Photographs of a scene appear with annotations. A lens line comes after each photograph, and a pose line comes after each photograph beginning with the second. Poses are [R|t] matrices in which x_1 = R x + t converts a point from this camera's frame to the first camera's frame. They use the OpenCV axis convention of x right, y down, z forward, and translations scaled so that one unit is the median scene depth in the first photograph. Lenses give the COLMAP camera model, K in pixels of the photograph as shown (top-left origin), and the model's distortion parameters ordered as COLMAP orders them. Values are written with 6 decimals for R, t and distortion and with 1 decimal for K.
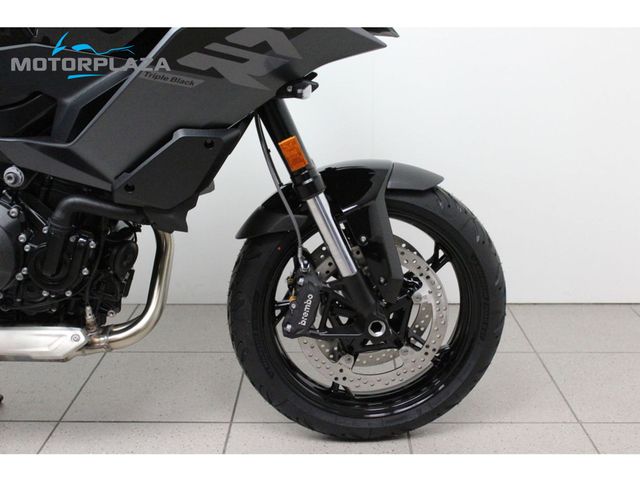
lens RADIAL K [[788.2, 0, 319.6], [0, 788.2, 241.2], [0, 0, 1]] dist [-0.062740, 0.000000]
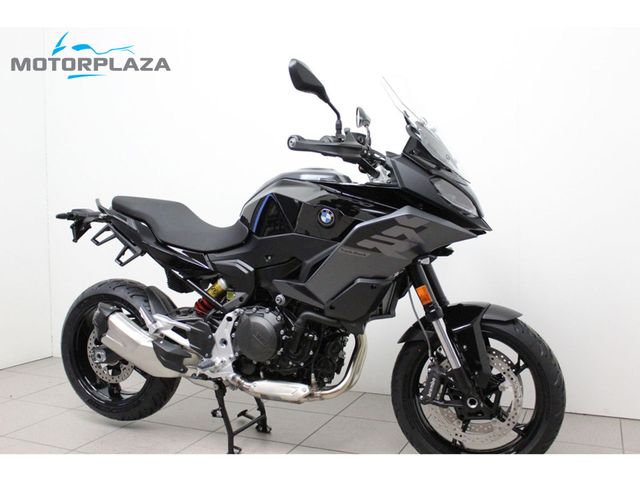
lens RADIAL K [[614.5, 0, 322.9], [0, 614.5, 240.0], [0, 0, 1]] dist [-0.093334, 0.000000]
pose [[0.921651, 0.010545, -0.387877, 0.278326], [-0.095794, 0.974872, -0.201117, 0.065121], [0.376010, 0.222516, 0.899502, -0.344547]]
